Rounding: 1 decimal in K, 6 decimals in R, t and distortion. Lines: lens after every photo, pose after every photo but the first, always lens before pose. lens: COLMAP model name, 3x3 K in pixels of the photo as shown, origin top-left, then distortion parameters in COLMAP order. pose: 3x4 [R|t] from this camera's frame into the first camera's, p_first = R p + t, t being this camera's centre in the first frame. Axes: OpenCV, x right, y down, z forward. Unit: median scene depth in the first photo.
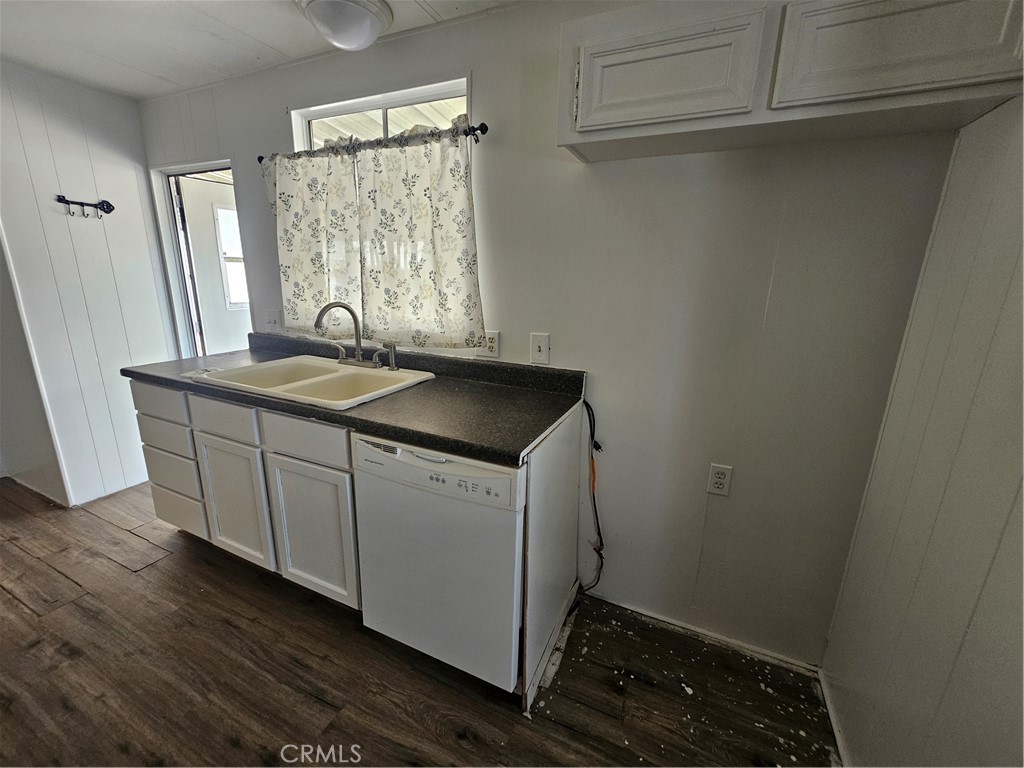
lens RADIAL K [[417.9, 0, 506.8], [0, 417.9, 380.3], [0, 0, 1]] dist [0.002039, -0.001955]
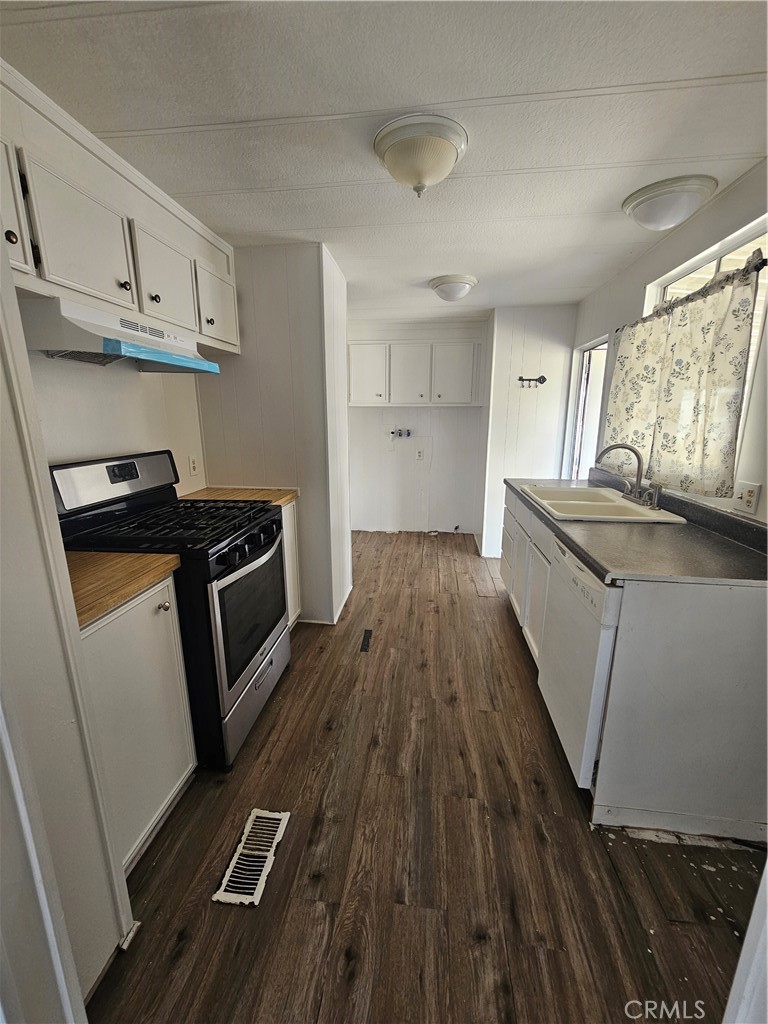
lens RADIAL K [[417.9, 0, 381.1], [0, 417.9, 512.6], [0, 0, 1]] dist [0.002039, -0.001955]
pose [[0.303938, 0.189954, -0.933563, 0.553446], [-0.221074, 0.967235, 0.124831, 0.004377], [0.926687, 0.168446, 0.335973, 0.000778]]
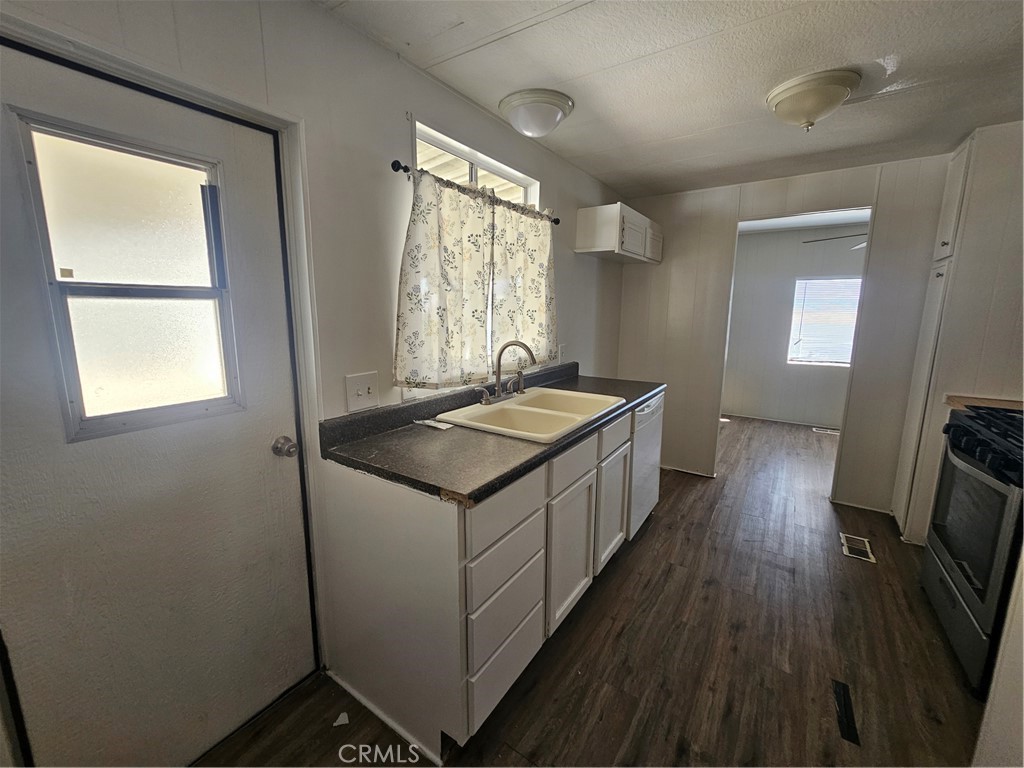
lens RADIAL K [[417.9, 0, 511.7], [0, 417.9, 376.6], [0, 0, 1]] dist [0.002039, -0.001955]
pose [[0.159876, -0.184336, 0.969773, -1.518027], [0.235592, 0.961146, 0.143857, -0.263569], [-0.958611, 0.205472, 0.197092, 0.849653]]
